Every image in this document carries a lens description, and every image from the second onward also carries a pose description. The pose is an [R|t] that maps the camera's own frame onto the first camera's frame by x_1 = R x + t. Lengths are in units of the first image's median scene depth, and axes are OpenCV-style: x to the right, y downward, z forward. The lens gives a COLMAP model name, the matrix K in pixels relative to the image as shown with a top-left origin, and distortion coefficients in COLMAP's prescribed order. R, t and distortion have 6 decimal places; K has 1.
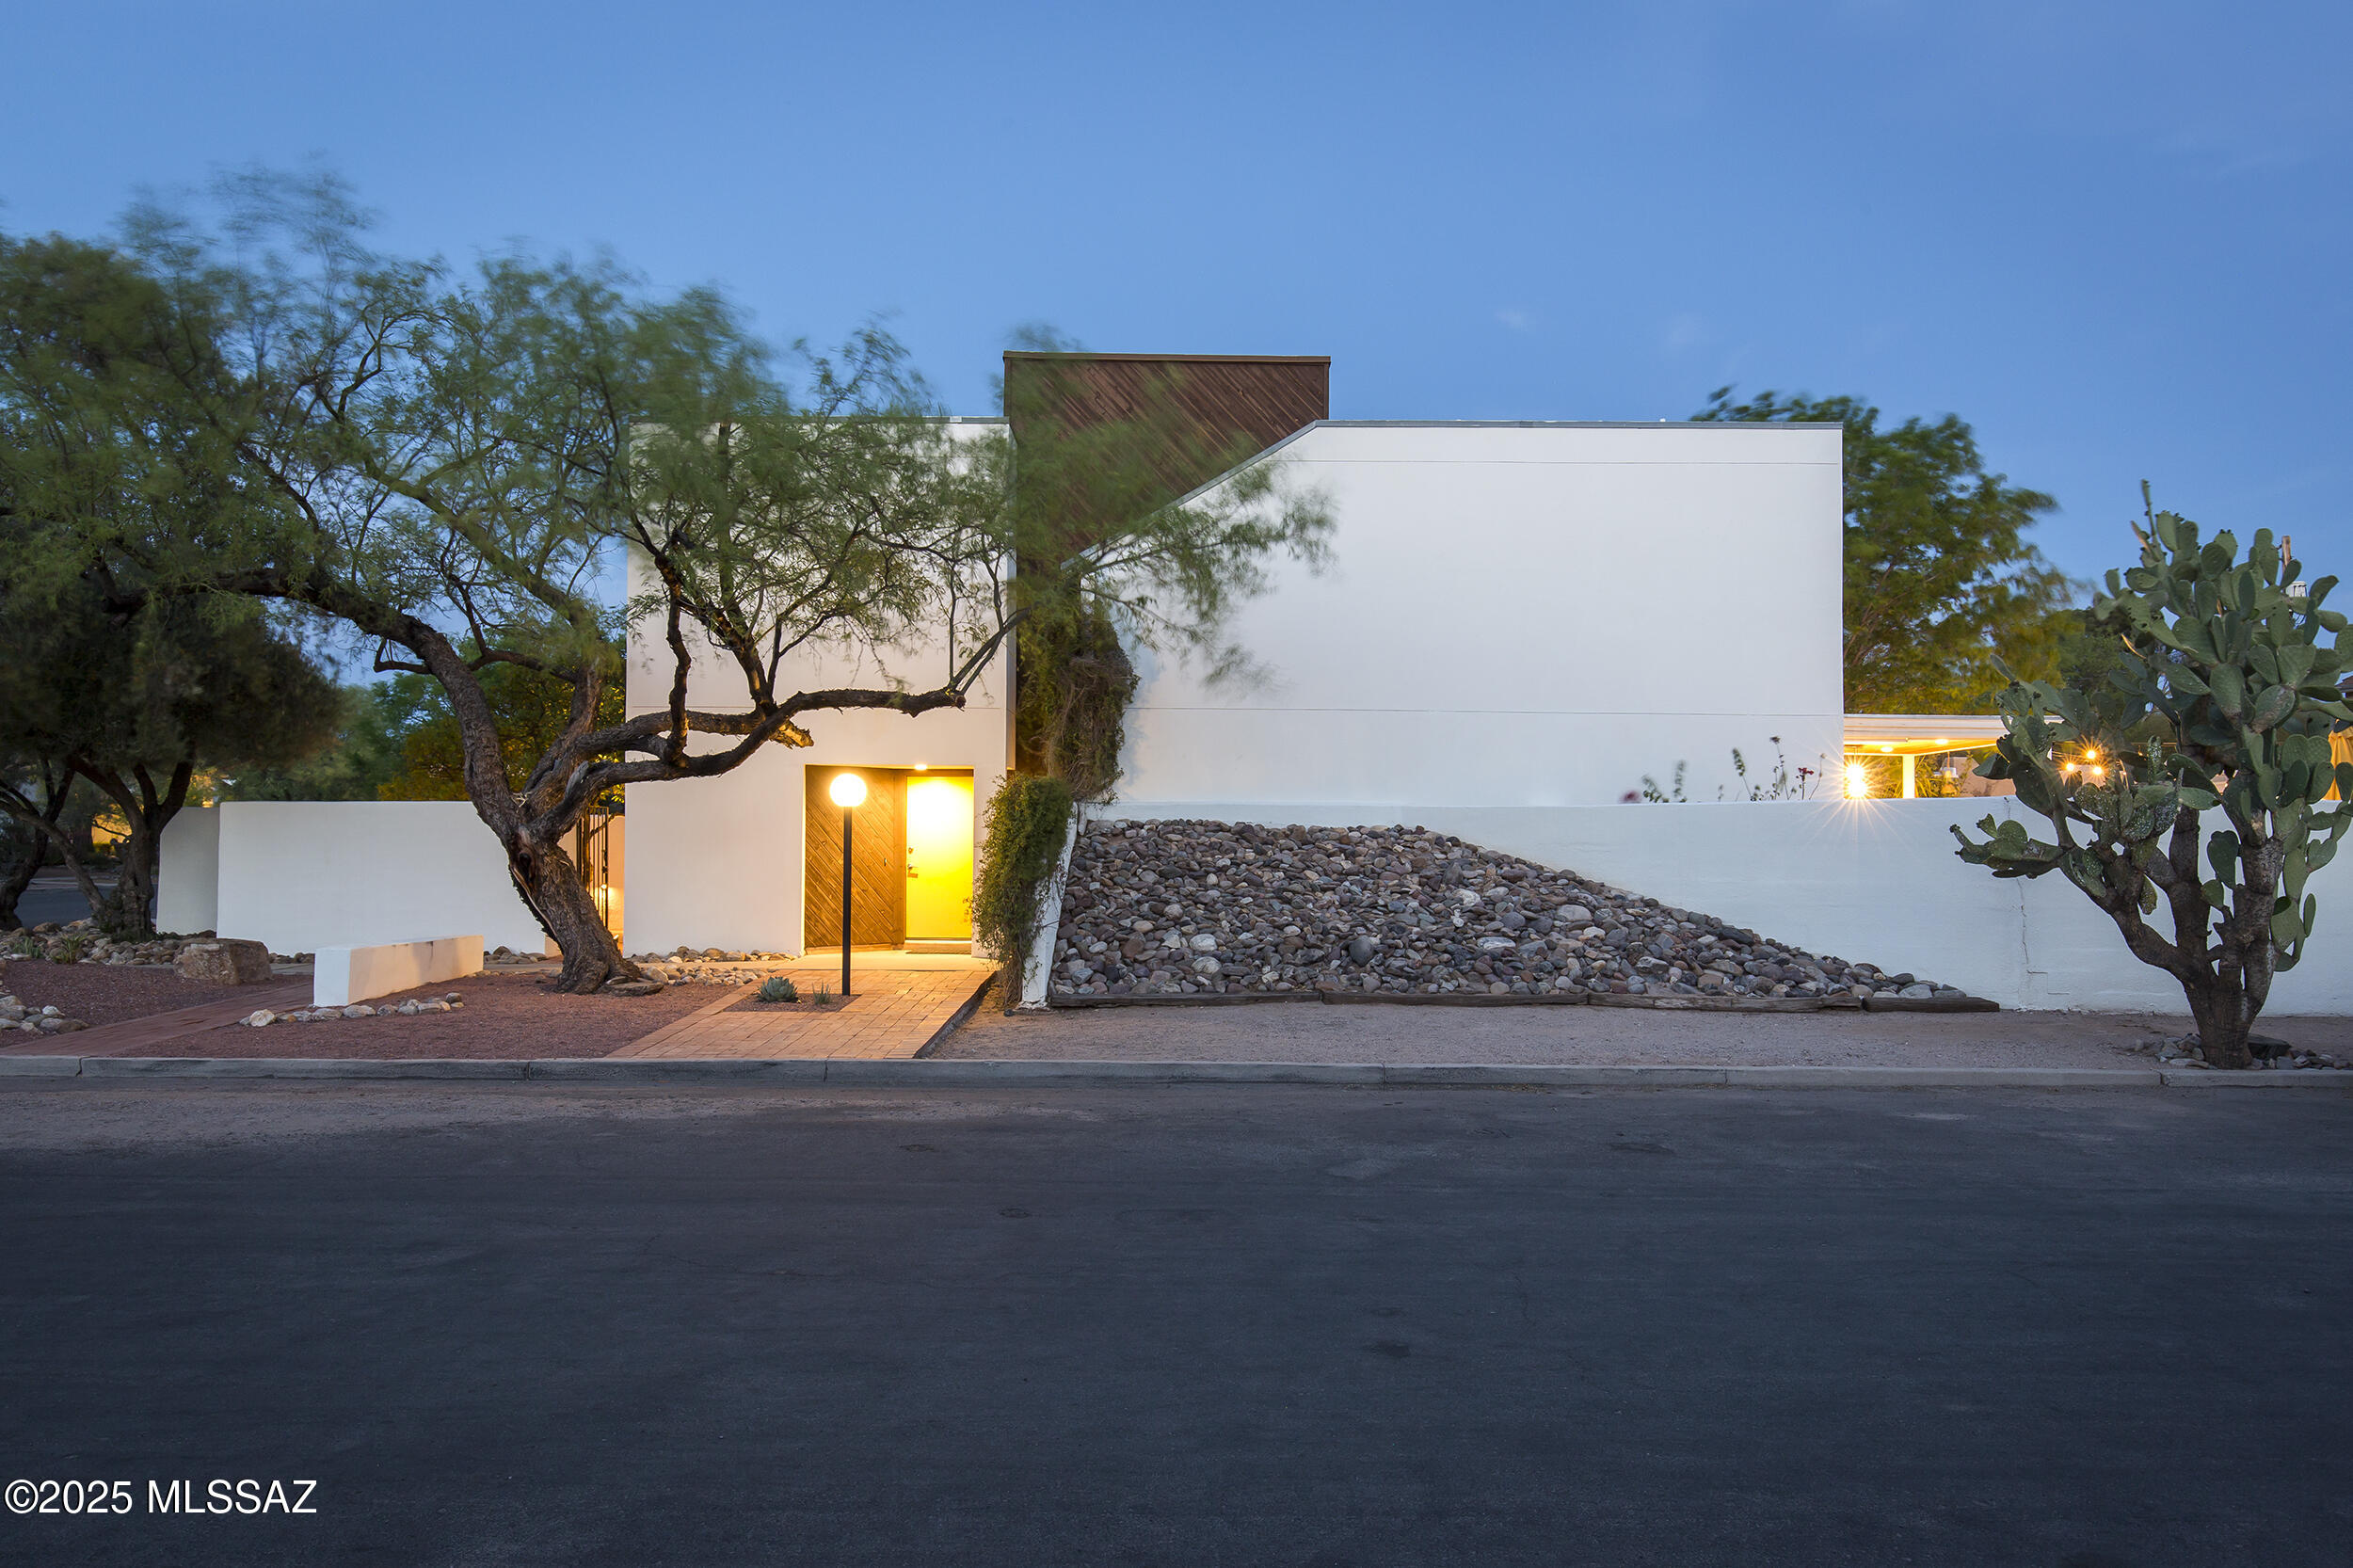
lens RADIAL K [[1490.2, 0, 1176.5], [0, 1490.2, 784.0], [0, 0, 1]] dist [0.002587, 0.001147]
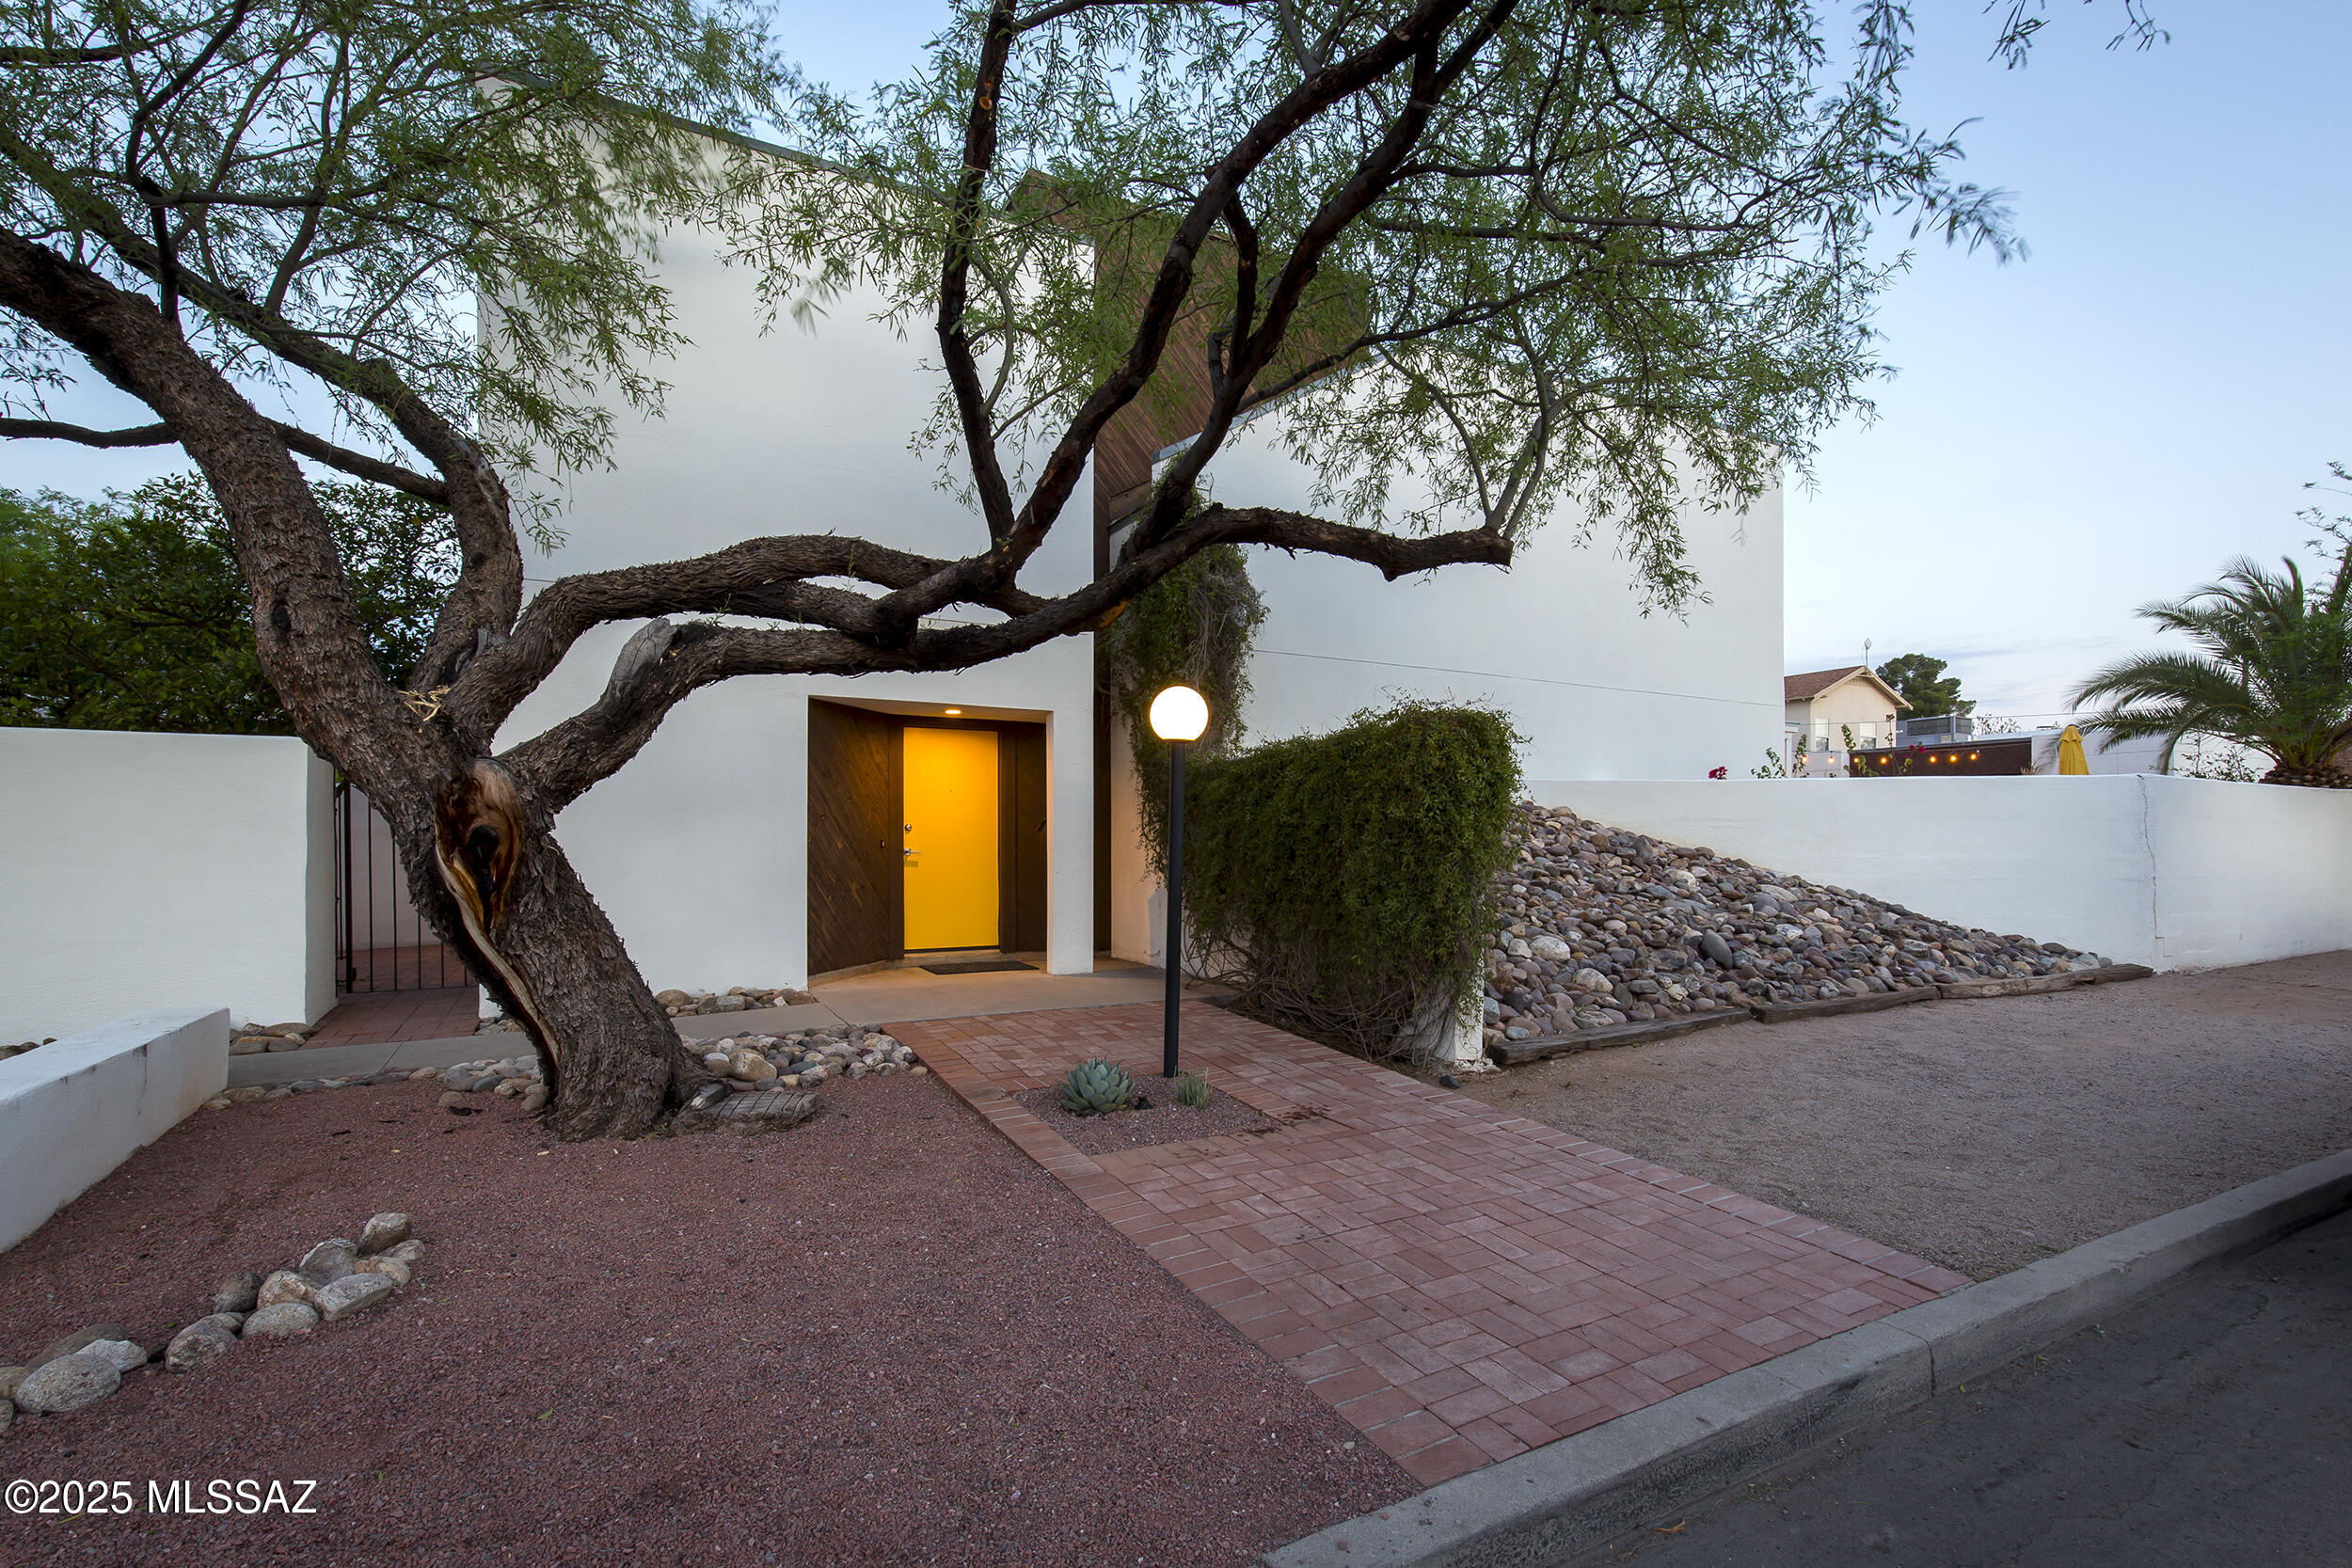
lens RADIAL K [[1071.2, 0, 1176.0], [0, 1071.2, 784.0], [0, 0, 1]] dist [0.011877, -0.000692]
pose [[0.882483, 0.018916, 0.469964, -0.410683], [-0.015759, 0.999819, -0.010652, 0.035275], [-0.470081, 0.001994, 0.882621, 0.641761]]
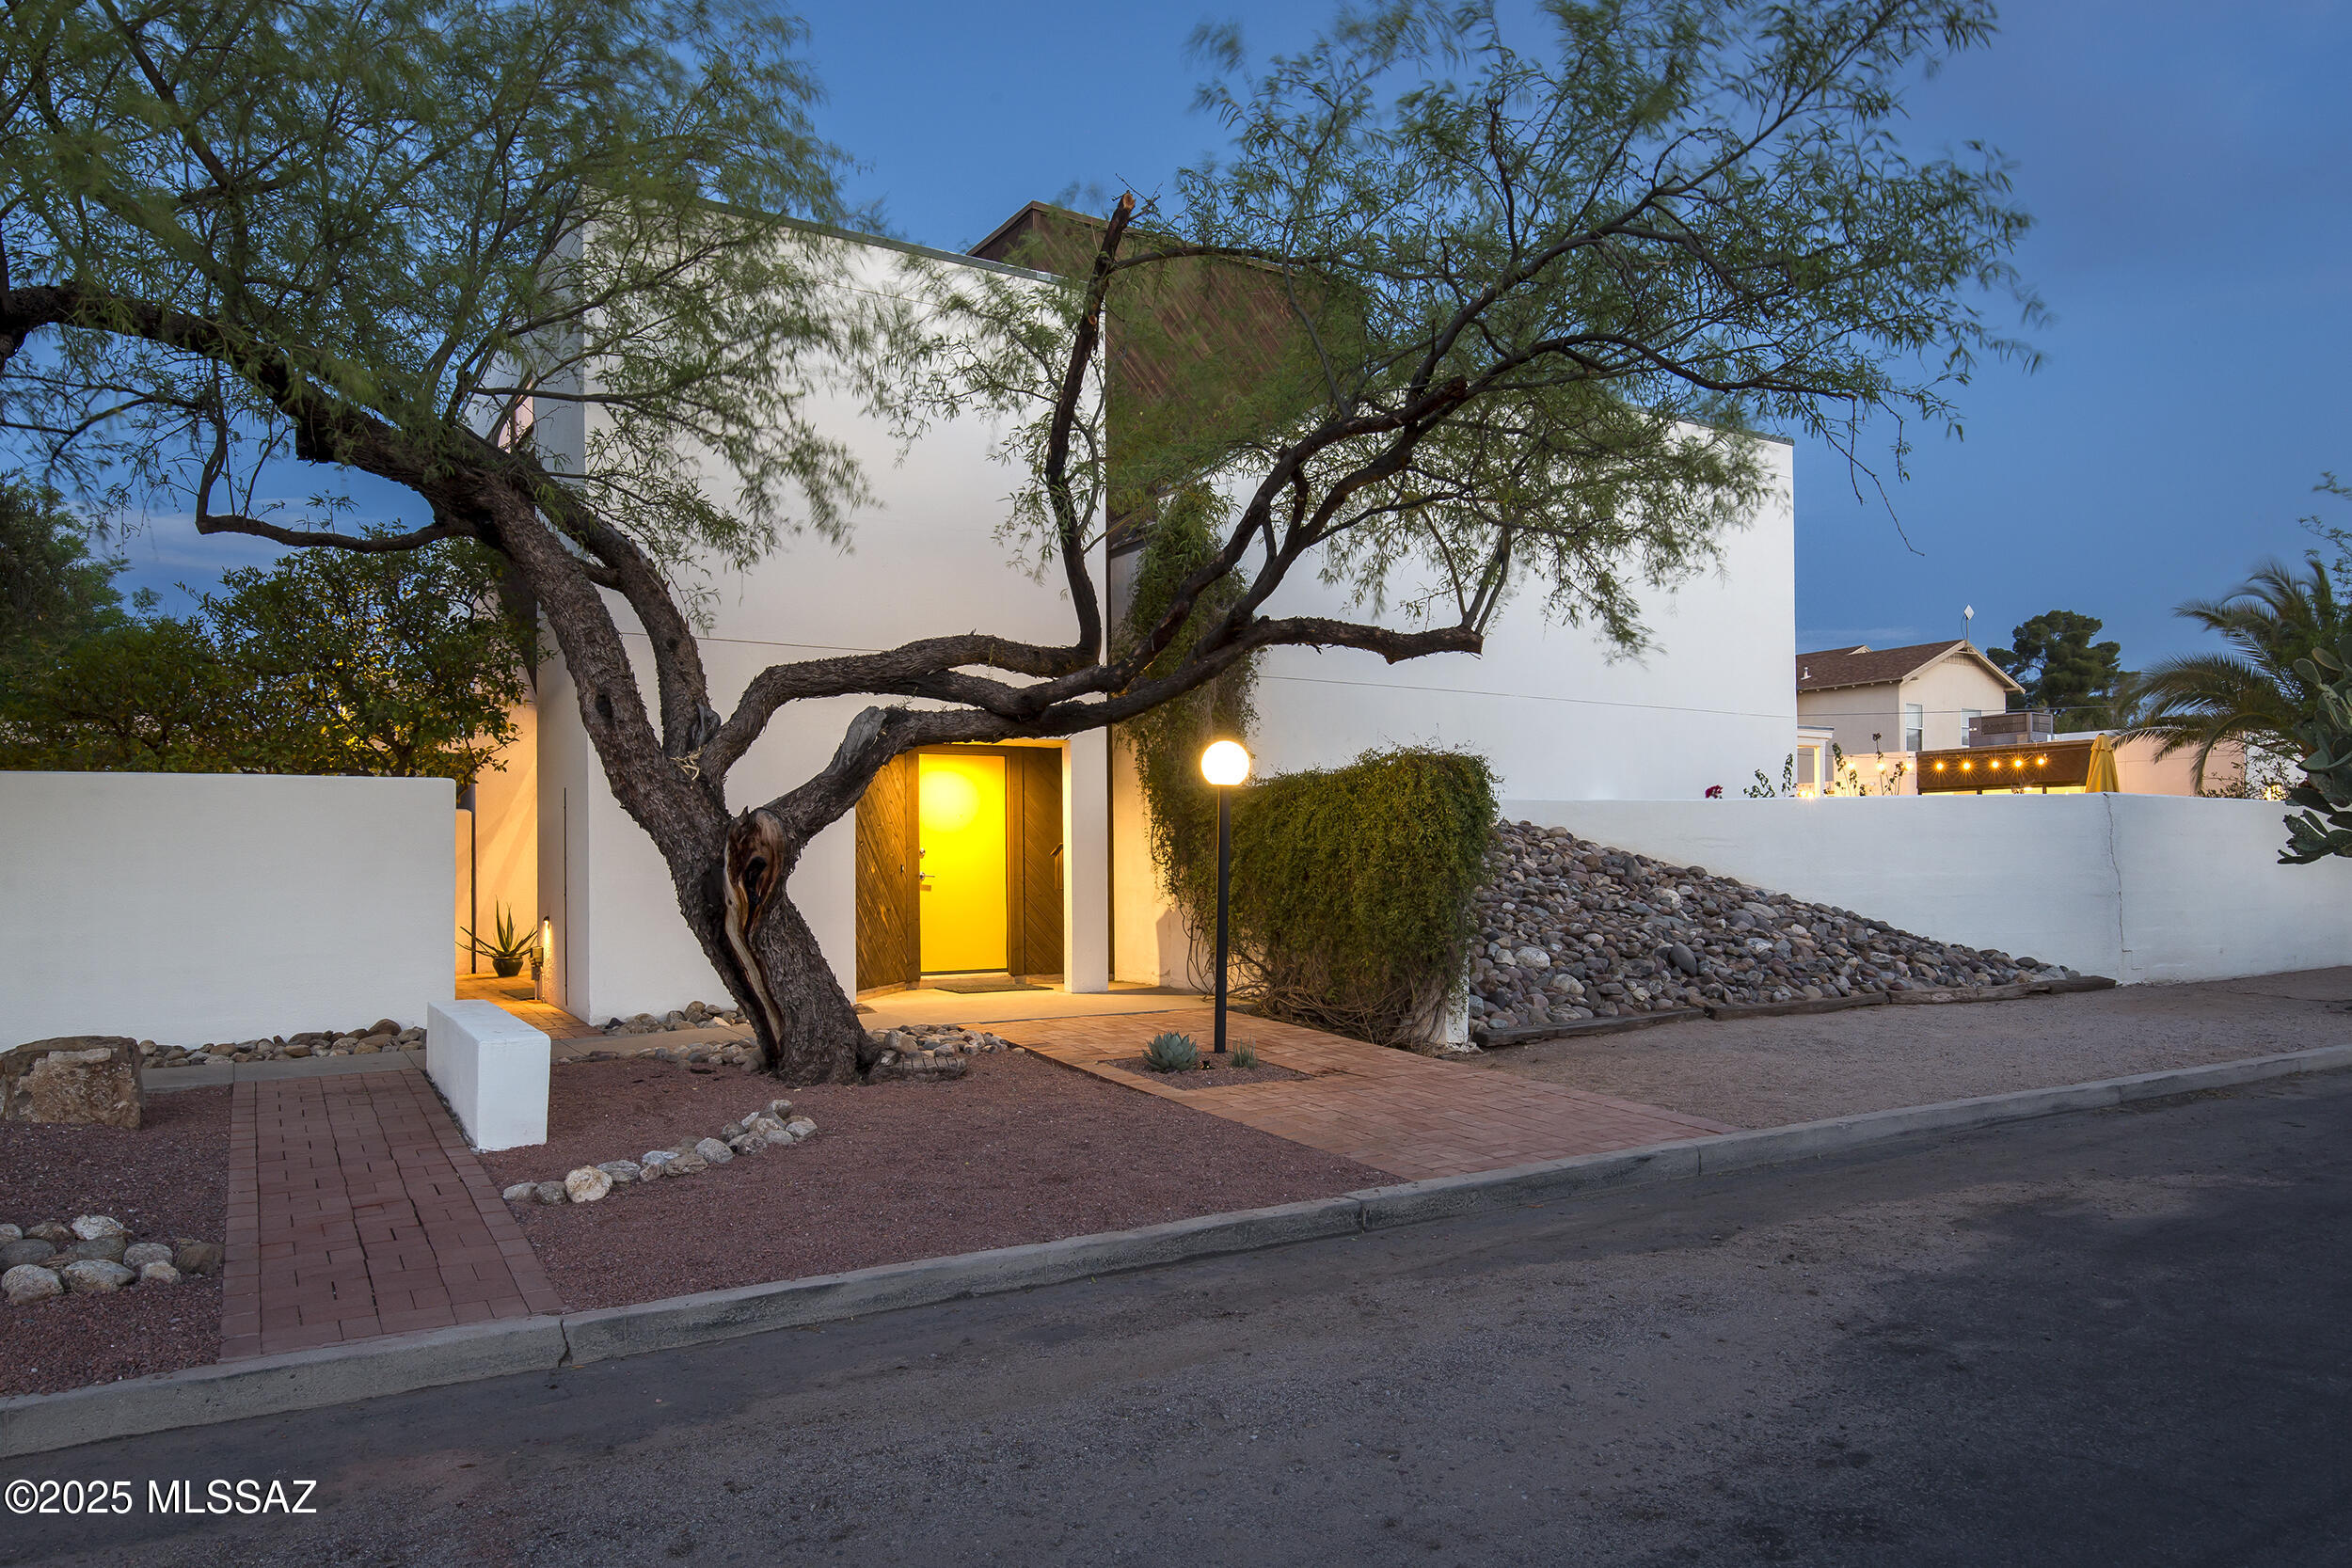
lens RADIAL K [[1521.7, 0, 1164.1], [0, 1521.7, 743.2], [0, 0, 1]] dist [0.002412, 0.001251]
pose [[0.855687, 0.028705, 0.516697, -0.618232], [-0.011830, 0.999284, -0.035925, 0.021289], [-0.517359, 0.024628, 0.855414, 0.395251]]
